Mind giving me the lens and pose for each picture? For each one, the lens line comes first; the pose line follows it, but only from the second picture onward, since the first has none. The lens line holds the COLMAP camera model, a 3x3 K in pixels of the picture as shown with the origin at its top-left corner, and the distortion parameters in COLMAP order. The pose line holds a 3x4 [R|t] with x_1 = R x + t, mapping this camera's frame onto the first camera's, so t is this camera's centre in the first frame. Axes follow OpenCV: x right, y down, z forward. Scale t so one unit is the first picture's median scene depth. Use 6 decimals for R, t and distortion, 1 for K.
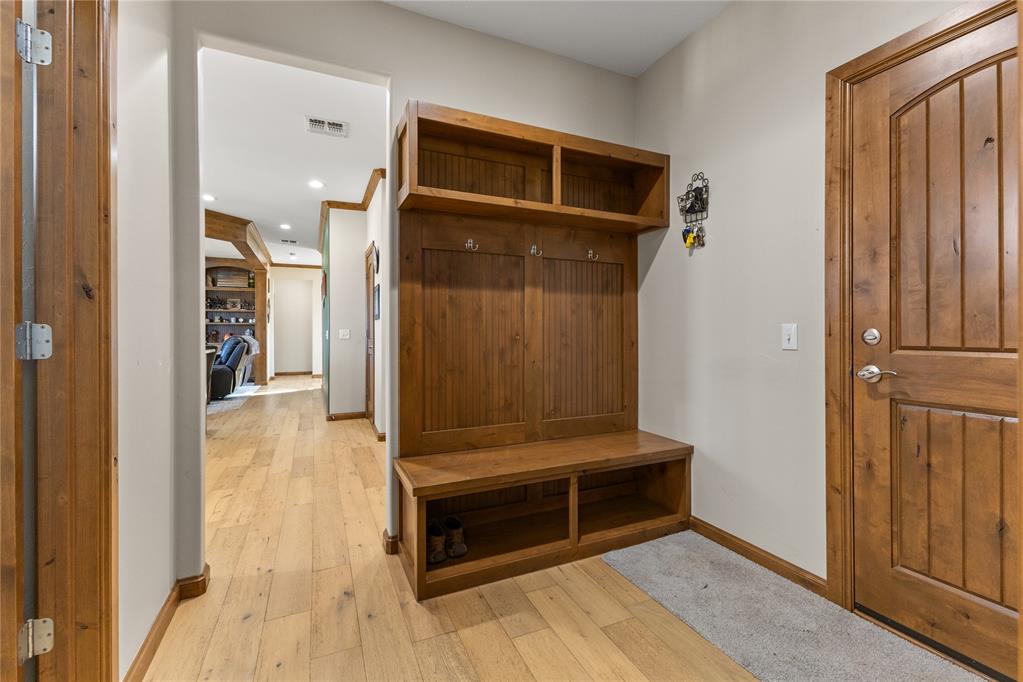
lens RADIAL K [[442.7, 0, 513.1], [0, 442.7, 333.4], [0, 0, 1]] dist [0.010567, 0.000172]
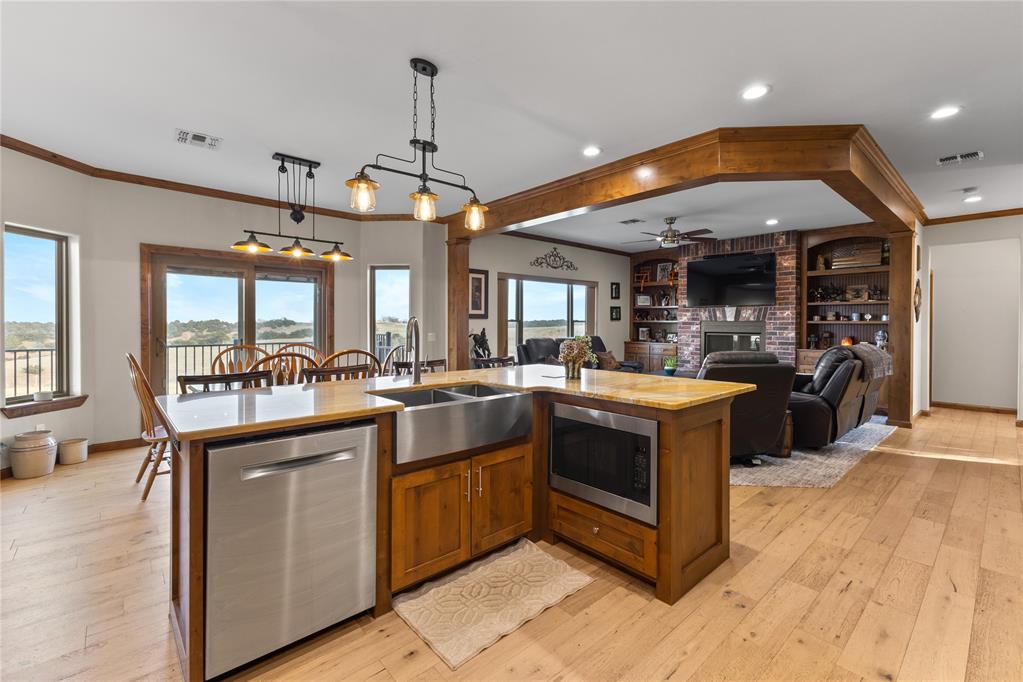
lens RADIAL K [[442.7, 0, 518.4], [0, 442.7, 324.9], [0, 0, 1]] dist [0.010567, 0.000172]
pose [[0.307096, 0.007554, -0.951649, -0.146913], [-0.008912, 0.999947, 0.005062, -0.016794], [0.951637, 0.006926, 0.307147, 0.312331]]
